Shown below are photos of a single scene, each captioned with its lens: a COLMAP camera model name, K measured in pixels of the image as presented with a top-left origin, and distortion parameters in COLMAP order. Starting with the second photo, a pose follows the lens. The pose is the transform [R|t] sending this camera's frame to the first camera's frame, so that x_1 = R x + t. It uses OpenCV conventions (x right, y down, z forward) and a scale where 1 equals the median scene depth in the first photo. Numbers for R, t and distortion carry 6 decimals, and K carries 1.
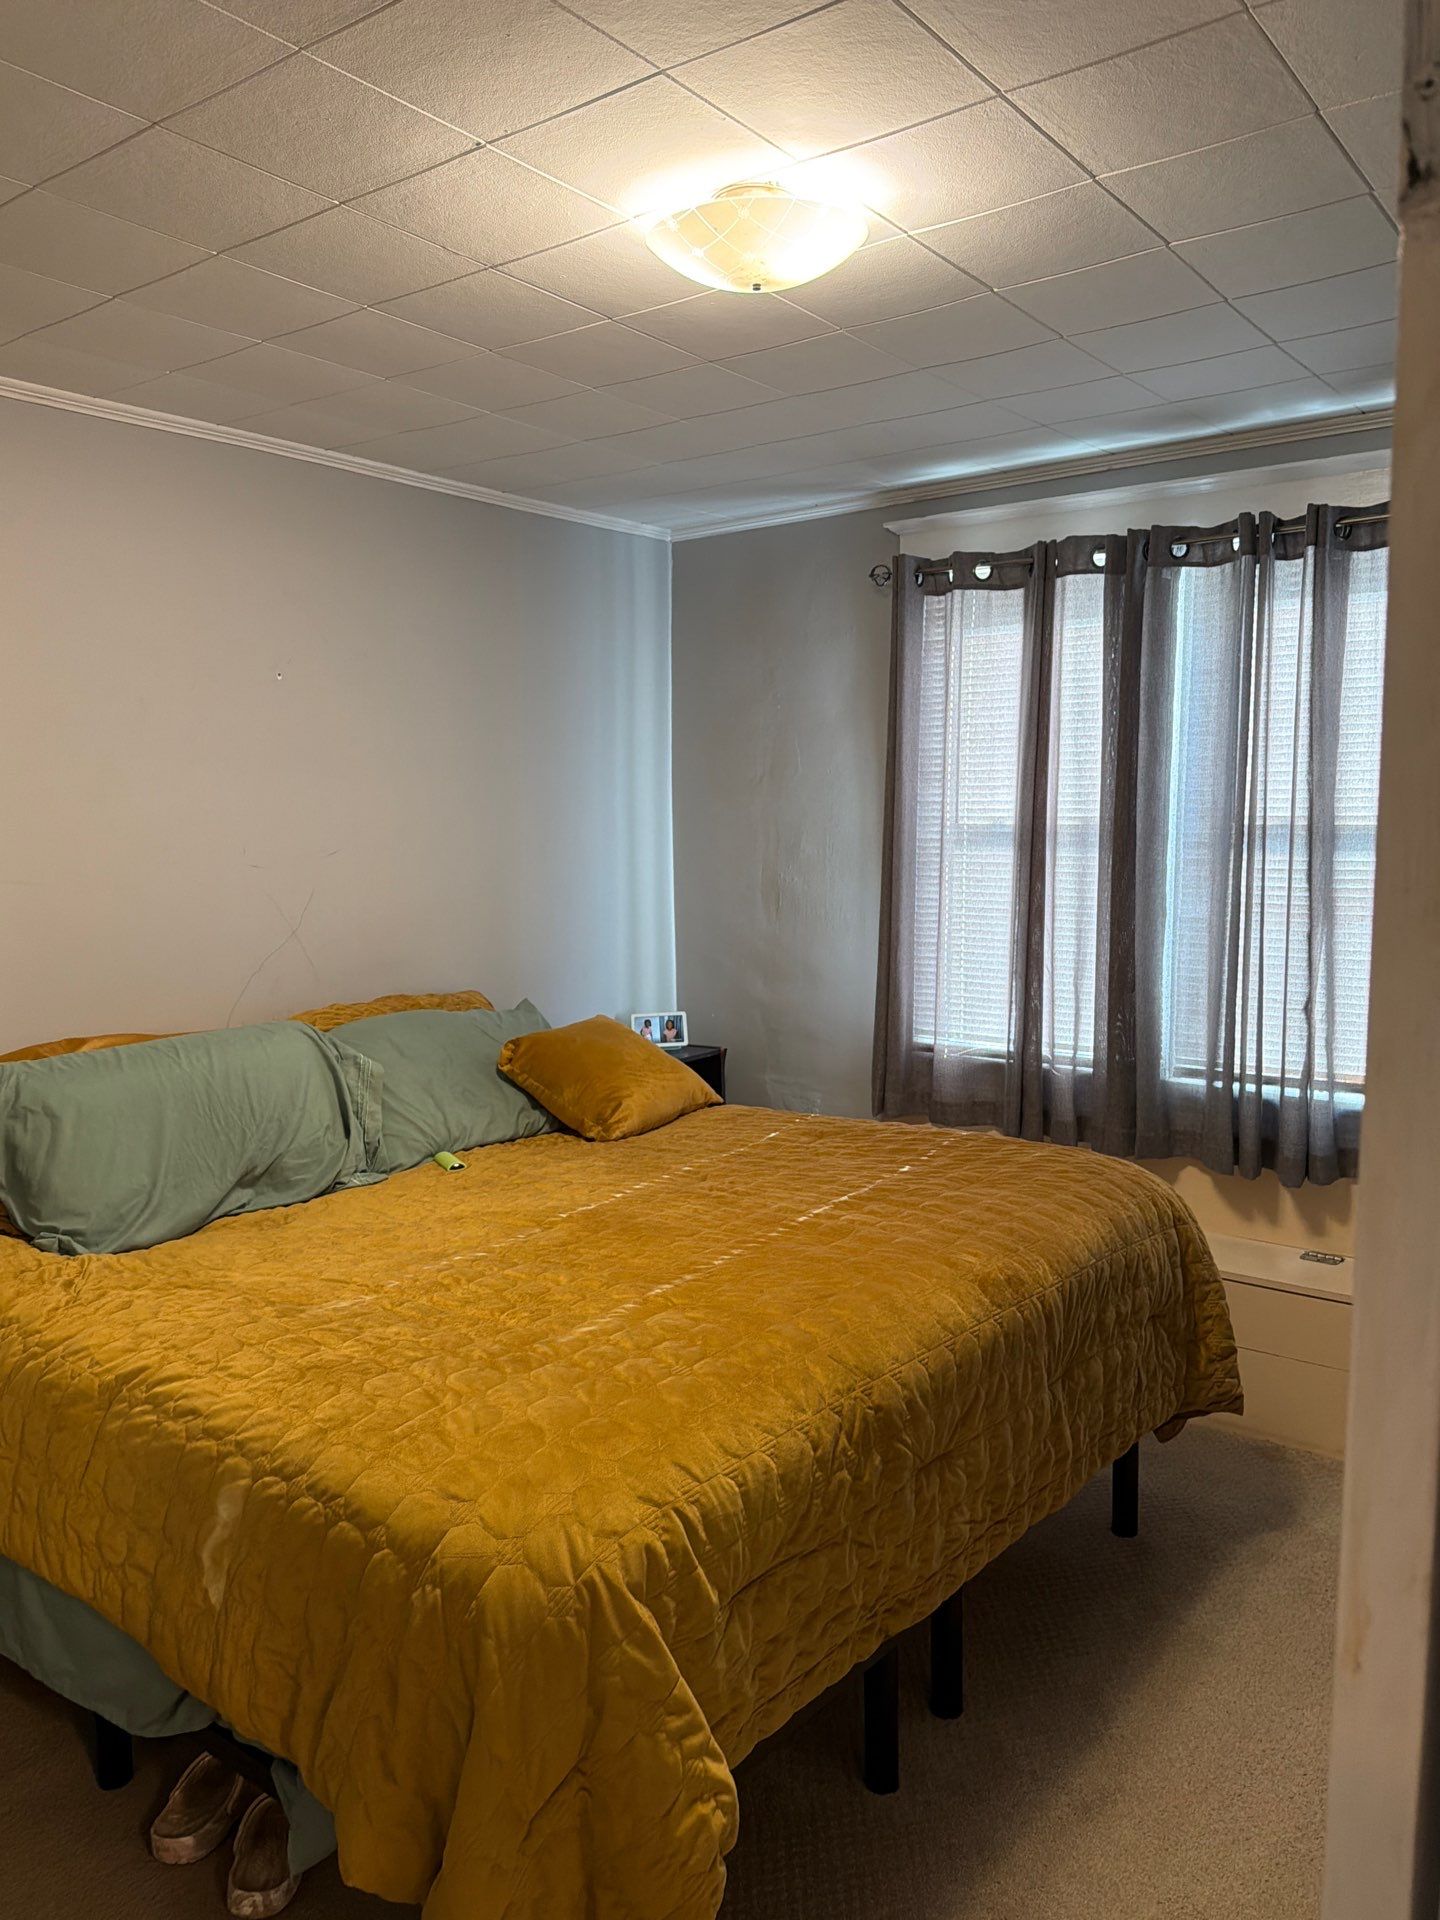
lens RADIAL K [[1453.6, 0, 716.2], [0, 1453.6, 923.8], [0, 0, 1]] dist [0.075457, -0.118991]
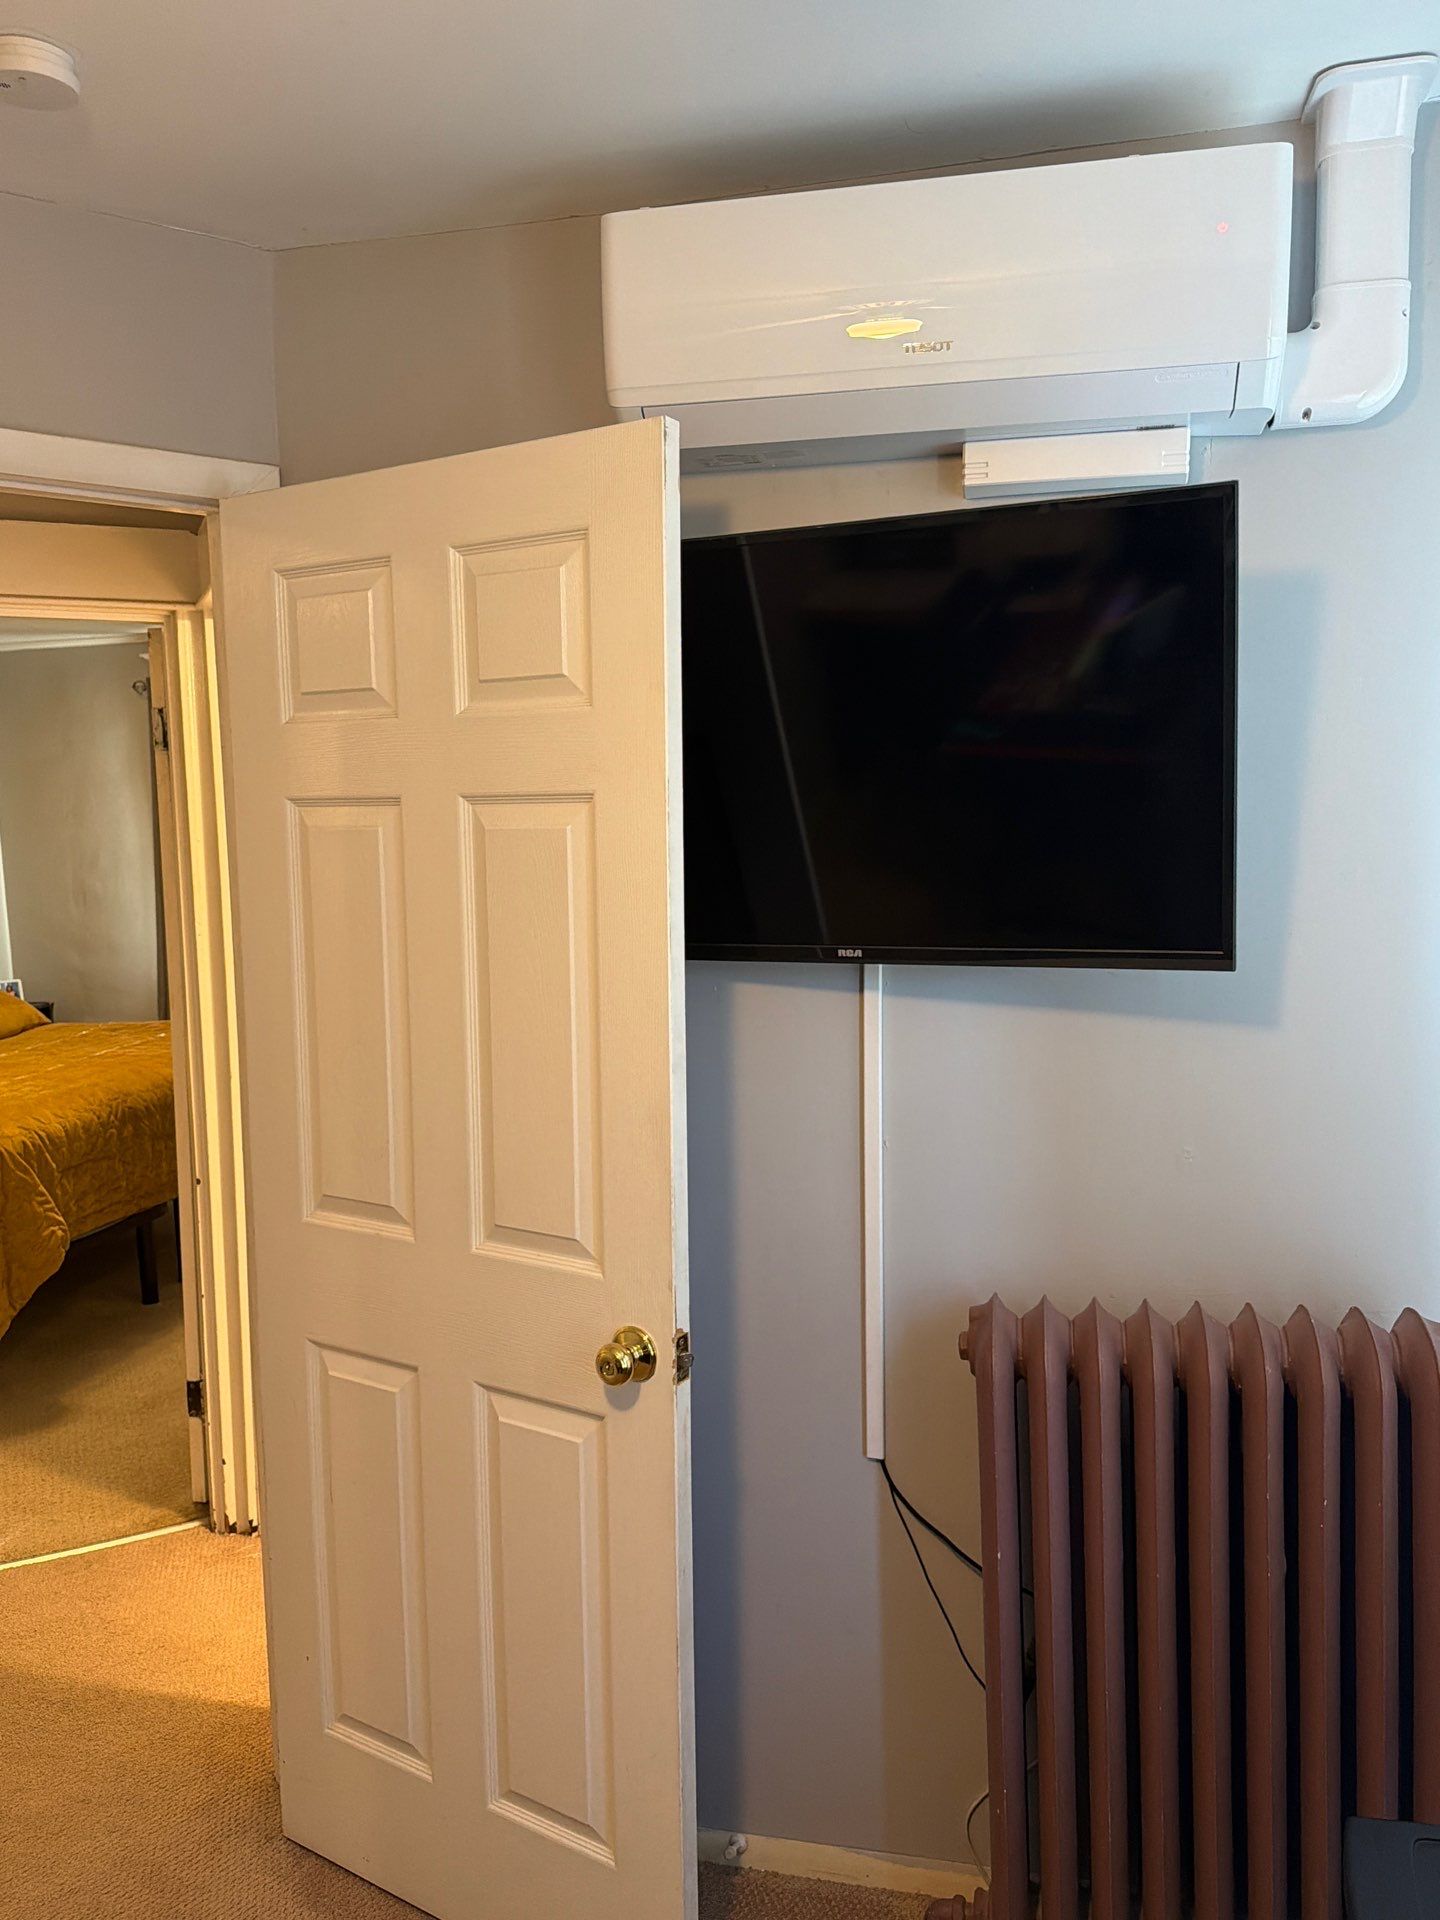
lens RADIAL K [[1479.4, 0, 720.0], [0, 1479.4, 960.0], [0, 0, 1]] dist [0.068790, -0.130229]
pose [[0.909208, -0.058675, 0.412187, 0.002500], [0.051901, 0.998270, 0.027619, 0.090936], [-0.413094, -0.003719, 0.910681, -1.566671]]
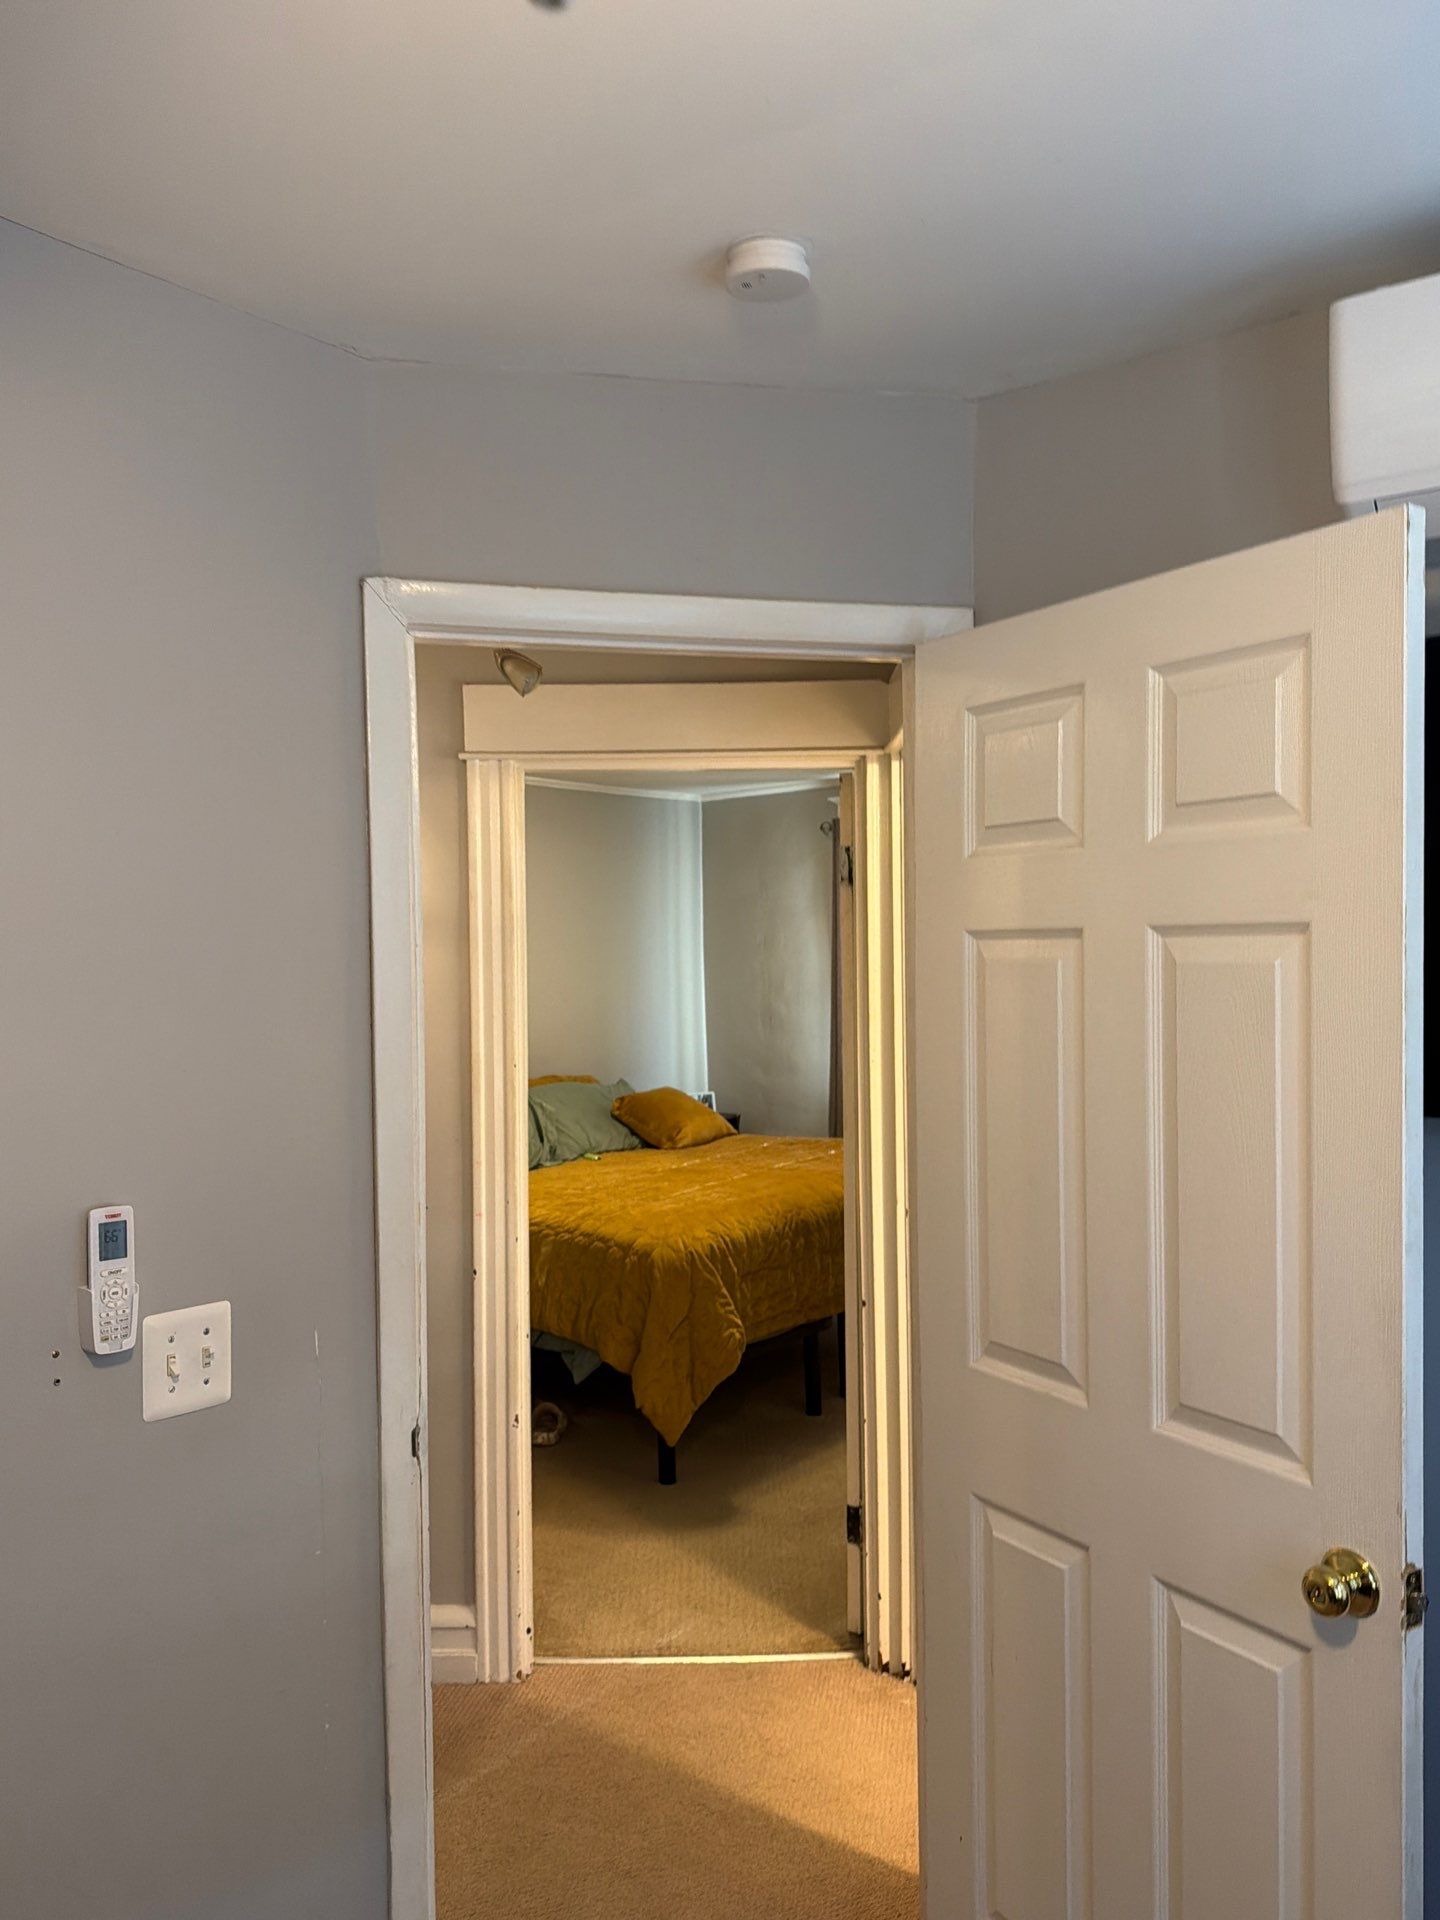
lens RADIAL K [[1453.6, 0, 716.2], [0, 1453.6, 923.8], [0, 0, 1]] dist [0.075457, -0.118991]
pose [[0.999856, -0.014057, -0.009535, -0.001971], [0.013052, 0.995070, -0.098309, 0.084138], [0.010870, 0.098170, 0.995110, -1.514684]]
